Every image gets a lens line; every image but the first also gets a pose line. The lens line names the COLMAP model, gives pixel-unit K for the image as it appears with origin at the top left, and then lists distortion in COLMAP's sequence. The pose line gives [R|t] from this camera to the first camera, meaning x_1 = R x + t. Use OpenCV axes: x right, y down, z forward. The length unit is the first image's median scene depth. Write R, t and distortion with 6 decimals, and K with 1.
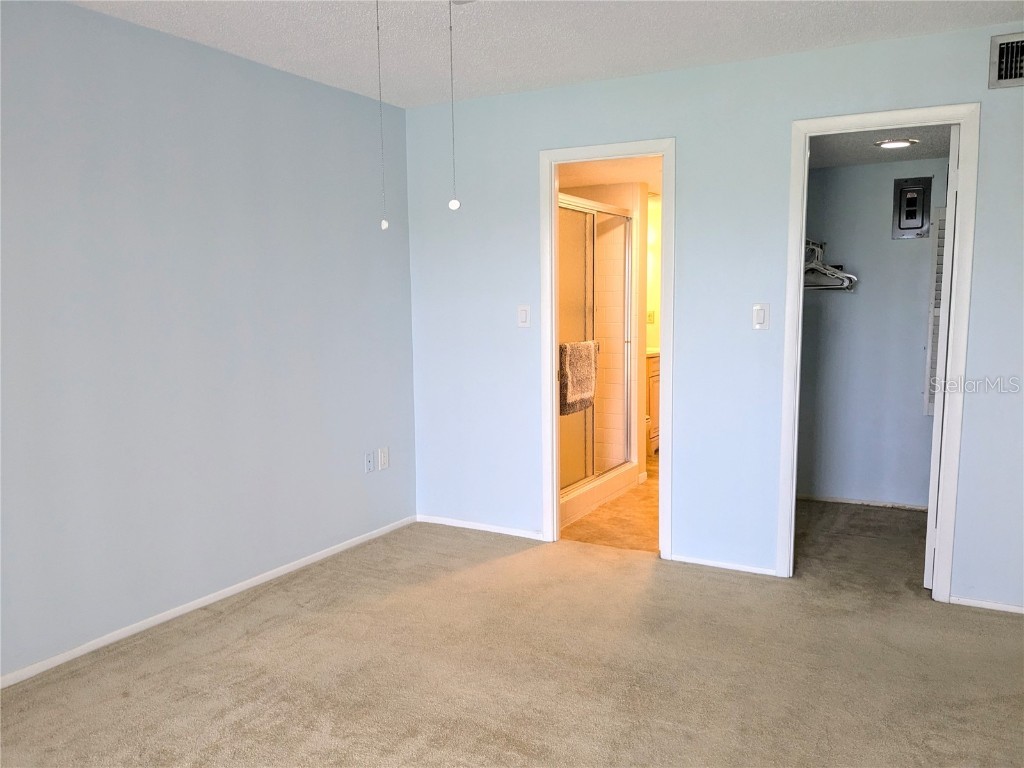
lens RADIAL K [[824.0, 0, 512.0], [0, 824.0, 384.0], [0, 0, 1]] dist [0.005333, -0.002022]
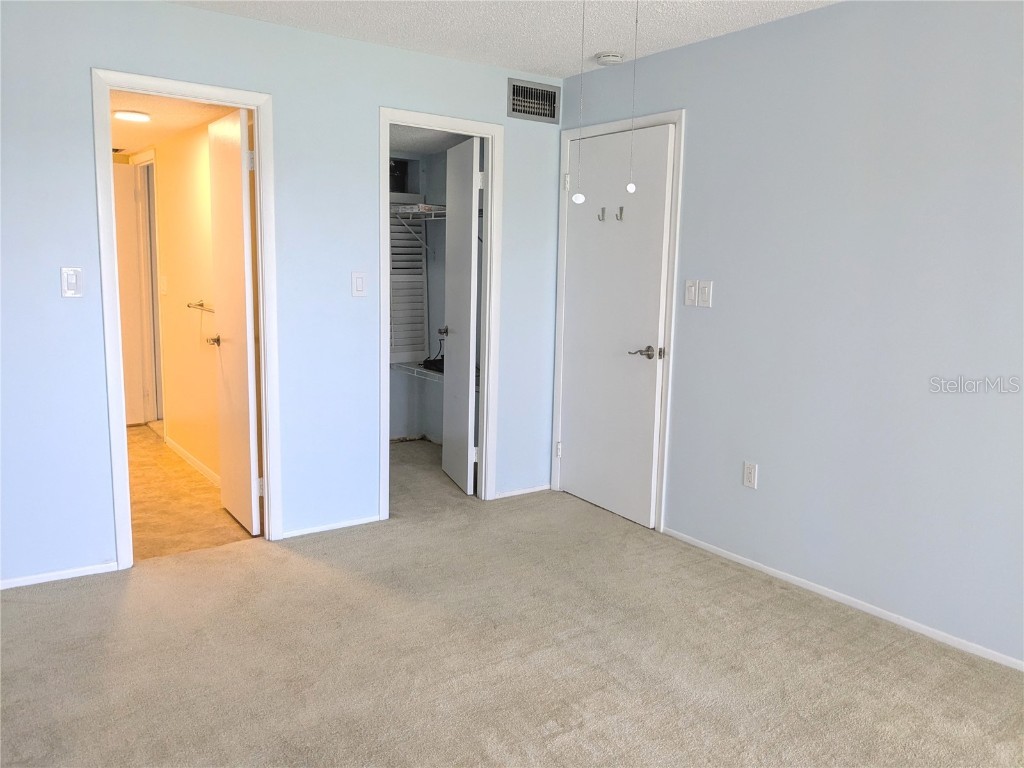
lens RADIAL K [[798.7, 0, 512.0], [0, 798.7, 384.0], [0, 0, 1]] dist [0.001292, 0.000658]
pose [[0.420699, -0.112910, 0.900146, -0.566671], [0.076138, 0.993118, 0.088987, -0.031740], [-0.903999, 0.031098, 0.426401, 0.389131]]
